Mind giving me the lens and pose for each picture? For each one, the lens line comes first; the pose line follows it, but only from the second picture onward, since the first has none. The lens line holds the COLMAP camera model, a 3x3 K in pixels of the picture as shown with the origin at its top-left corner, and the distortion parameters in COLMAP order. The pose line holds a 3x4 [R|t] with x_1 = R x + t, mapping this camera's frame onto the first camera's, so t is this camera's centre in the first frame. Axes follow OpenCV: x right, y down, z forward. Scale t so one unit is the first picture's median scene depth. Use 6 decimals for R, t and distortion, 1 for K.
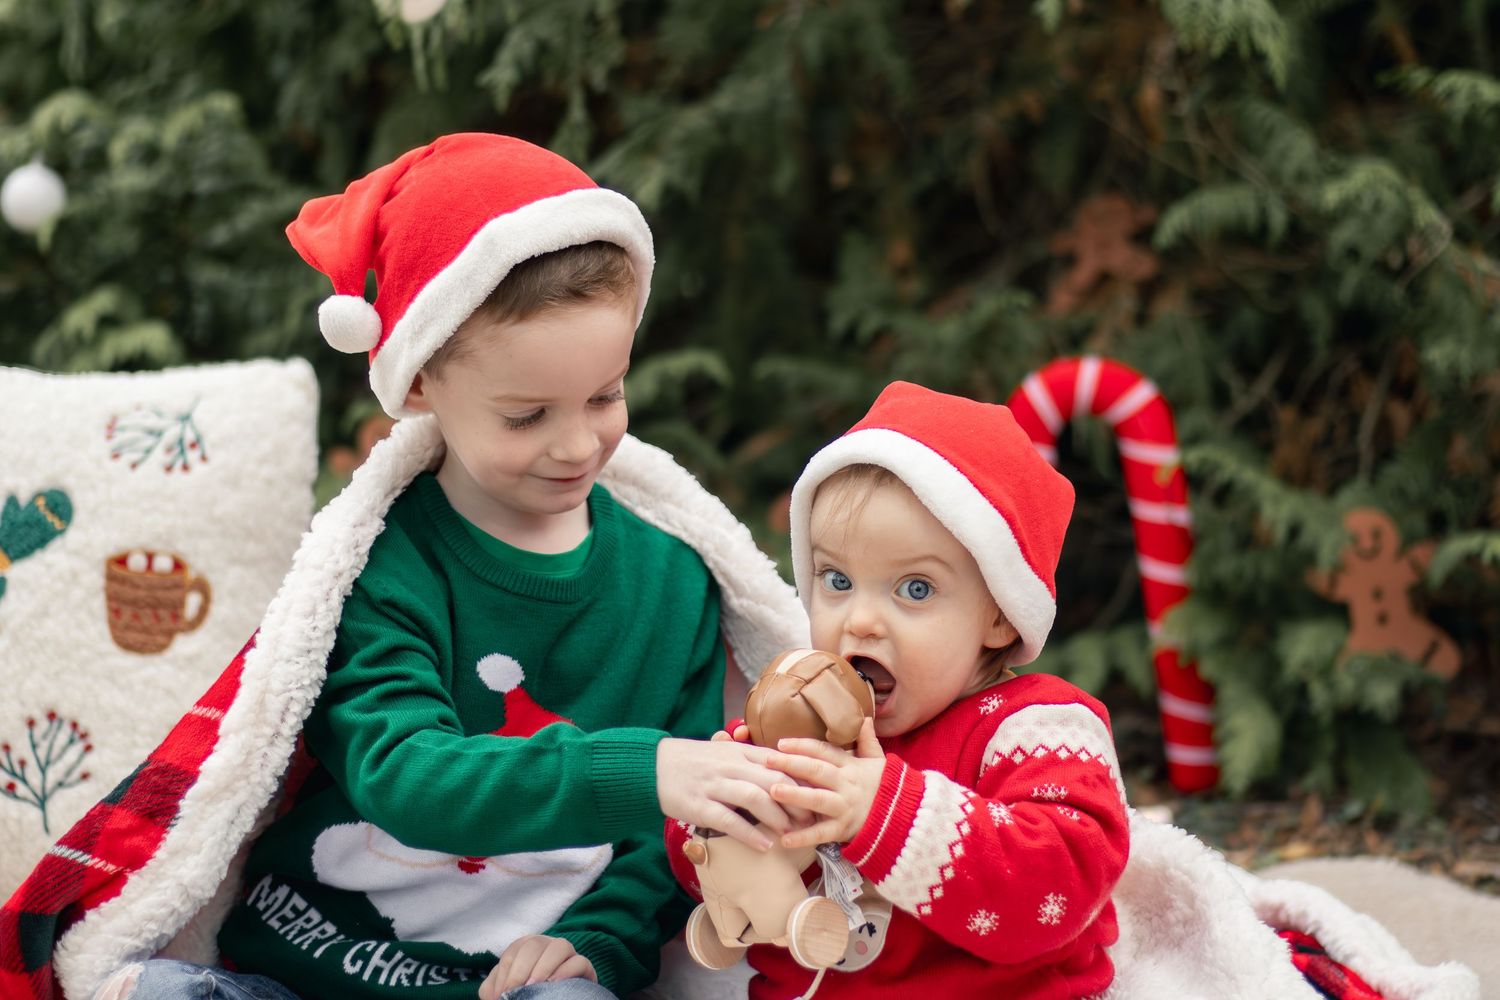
lens RADIAL K [[3563.5, 0, 750.0], [0, 3563.5, 500.0], [0, 0, 1]] dist [-0.086649, -0.527364]
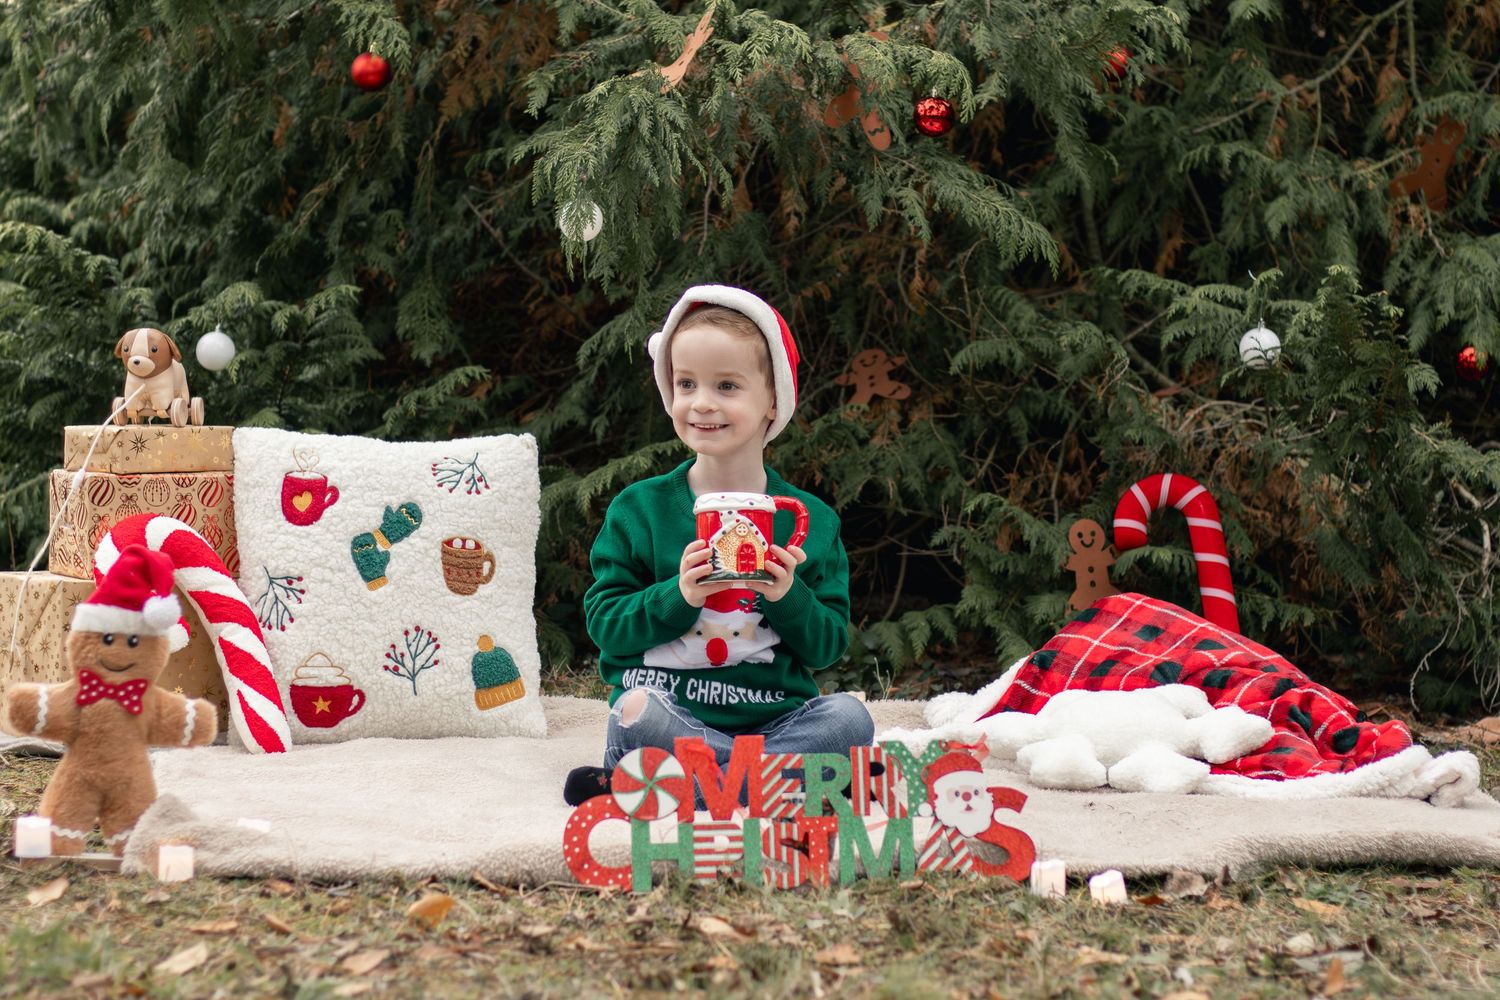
lens RADIAL K [[3563.5, 0, 750.0], [0, 3563.5, 500.0], [0, 0, 1]] dist [-0.086649, -0.527364]
pose [[0.985705, -0.012591, 0.168008, -0.325299], [0.021690, 0.998389, -0.052430, 0.091842], [-0.167077, 0.055325, 0.984390, -0.779797]]
